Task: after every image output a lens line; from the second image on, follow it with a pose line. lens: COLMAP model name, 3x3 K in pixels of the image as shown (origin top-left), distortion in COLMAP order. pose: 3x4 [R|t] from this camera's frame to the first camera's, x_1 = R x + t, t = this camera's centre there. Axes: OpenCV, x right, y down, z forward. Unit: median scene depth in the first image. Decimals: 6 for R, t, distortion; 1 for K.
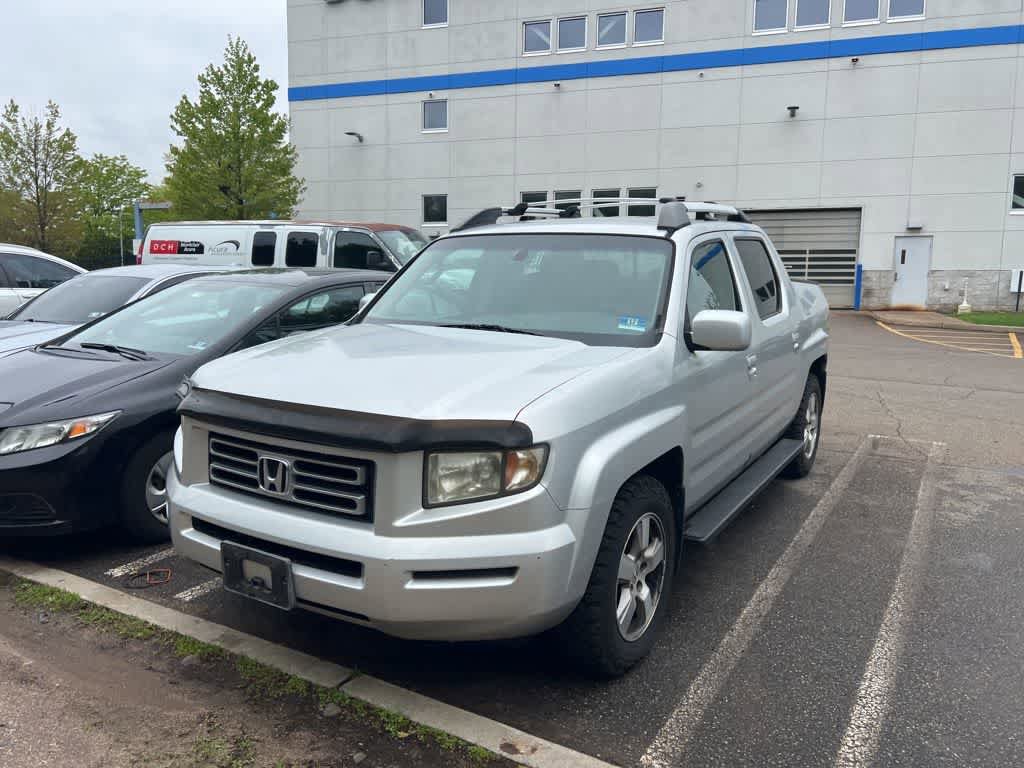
lens RADIAL K [[768.6, 0, 520.4], [0, 768.6, 391.7], [0, 0, 1]] dist [0.051346, -0.054227]
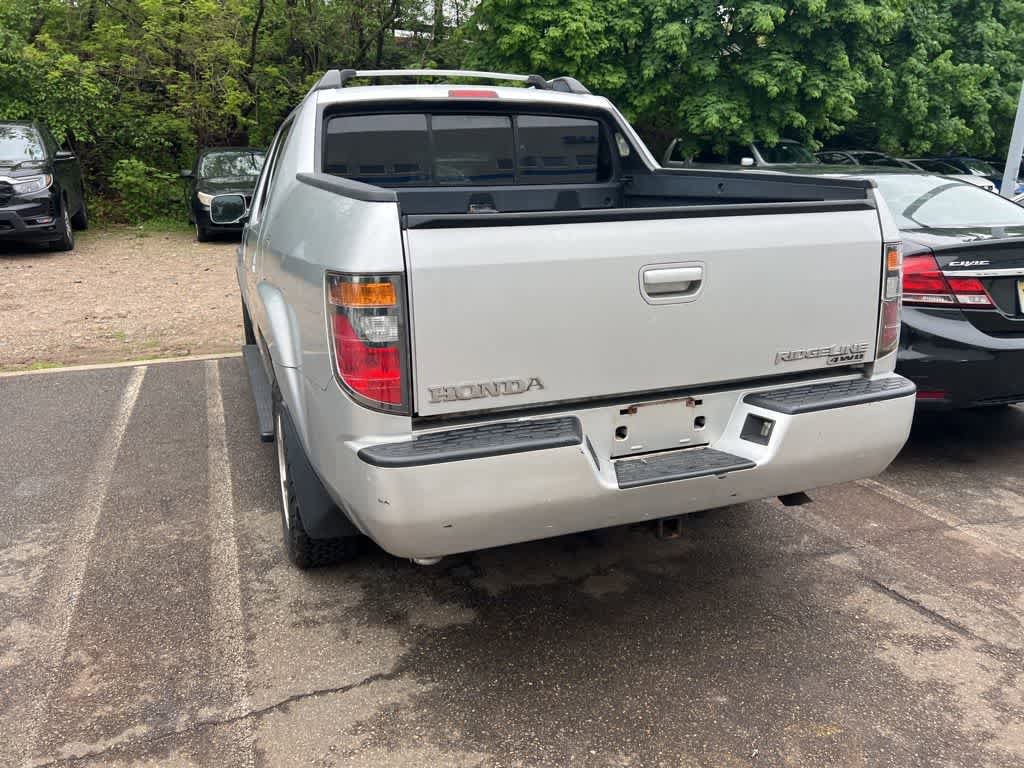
lens RADIAL K [[768.6, 0, 504.9], [0, 768.6, 384.3], [0, 0, 1]] dist [0.051346, -0.054227]
pose [[-0.622691, 0.197729, -0.757072, 0.912951], [-0.125114, 0.929936, 0.345783, -0.281179], [0.772400, 0.310037, -0.554324, 1.903897]]
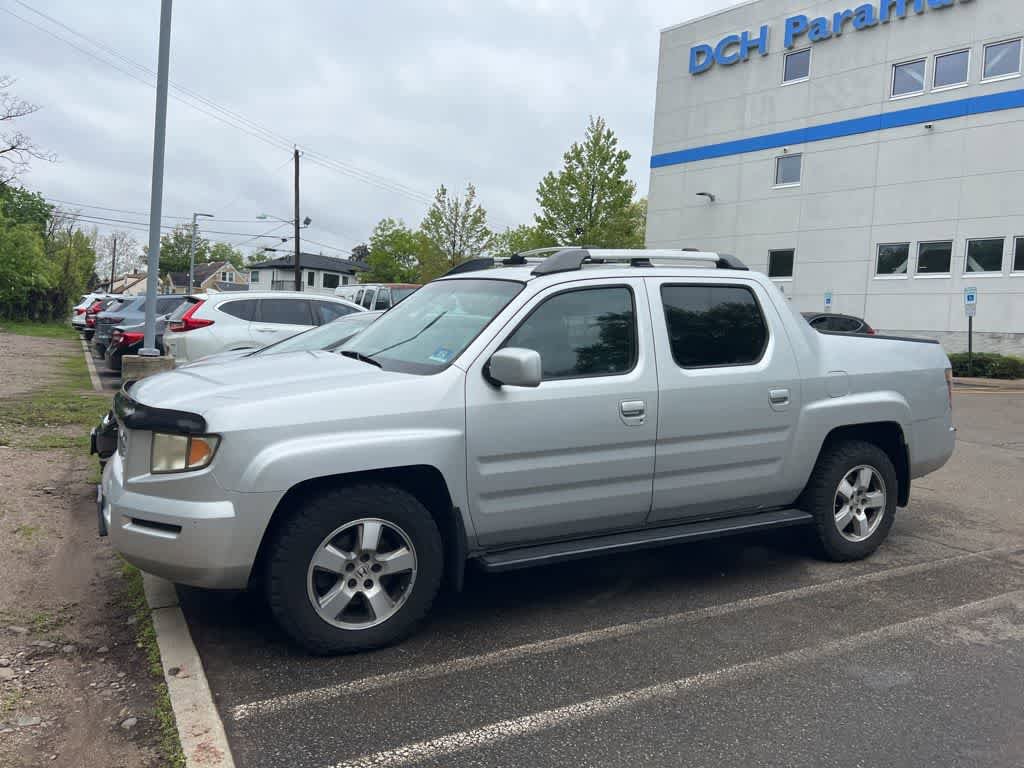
lens RADIAL K [[768.6, 0, 505.6], [0, 768.6, 379.0], [0, 0, 1]] dist [0.051346, -0.054227]
pose [[0.859060, 0.062748, -0.508015, 0.639695], [-0.107527, 0.992435, -0.059248, 0.000710], [0.500454, 0.105523, 0.859308, 0.074657]]
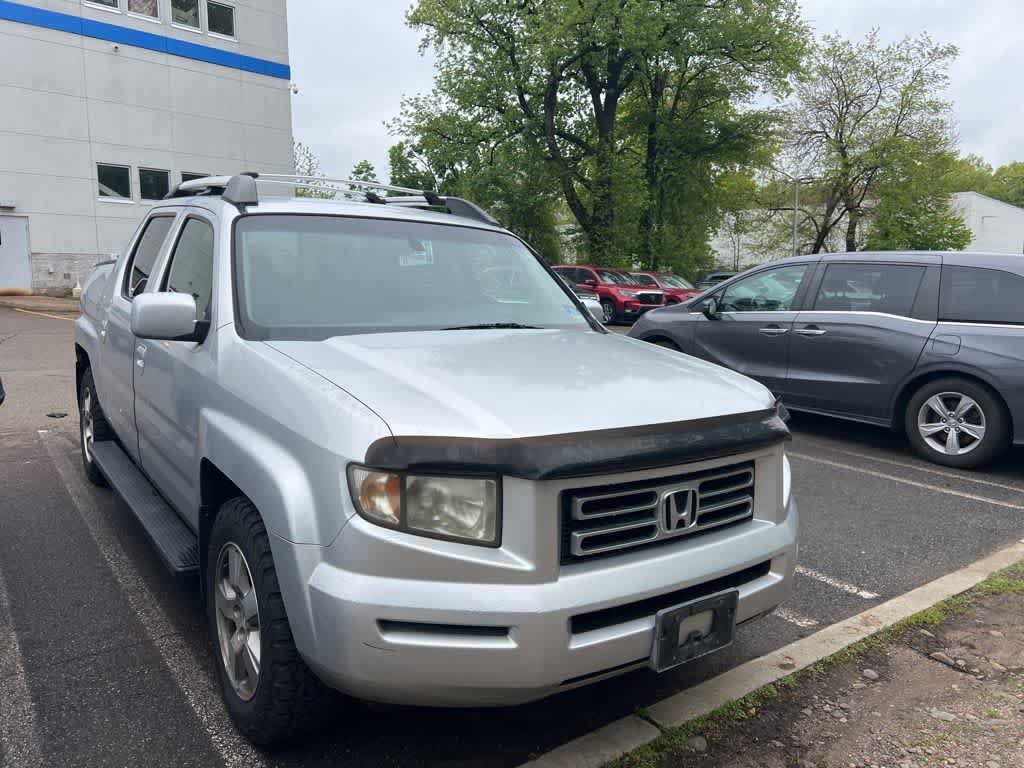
lens RADIAL K [[768.6, 0, 506.6], [0, 768.6, 376.9], [0, 0, 1]] dist [0.051346, -0.054227]
pose [[0.394478, -0.129196, 0.909778, -0.730587], [0.124926, 0.988415, 0.086196, -0.084786], [-0.910374, 0.079653, 0.406047, 0.519959]]
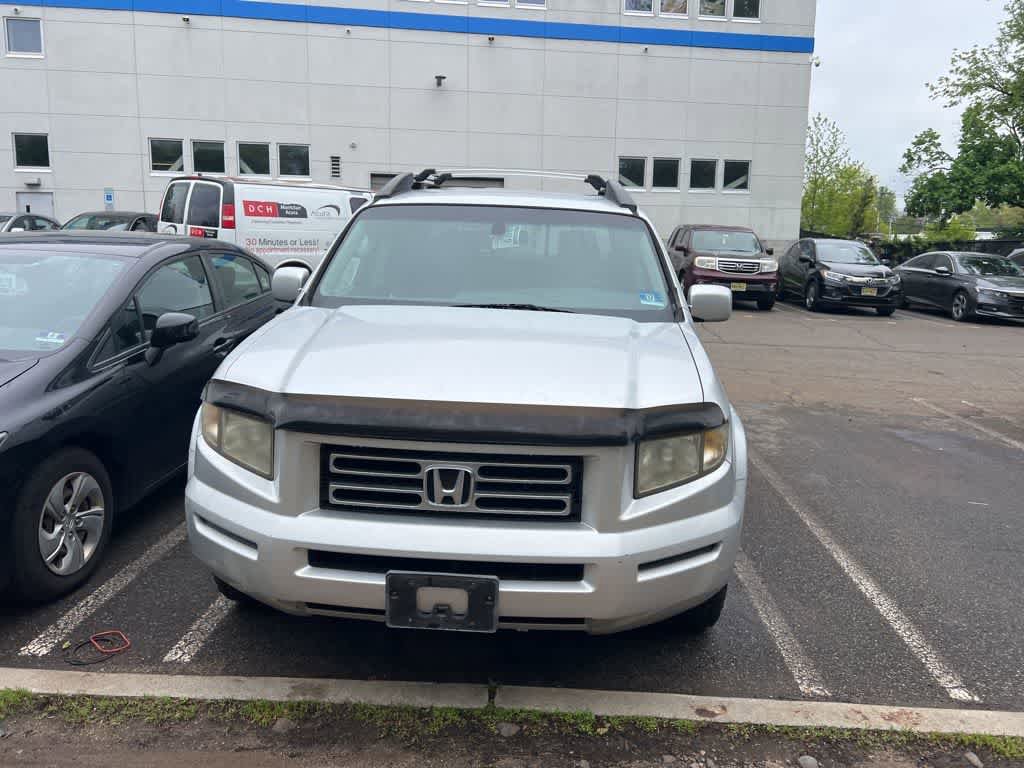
lens RADIAL K [[768.6, 0, 521.0], [0, 768.6, 388.5], [0, 0, 1]] dist [0.051346, -0.054227]
pose [[0.880007, -0.079557, 0.468250, -0.411870], [0.058042, 0.996496, 0.060226, -0.032552], [-0.471401, -0.025821, 0.881541, 0.122266]]
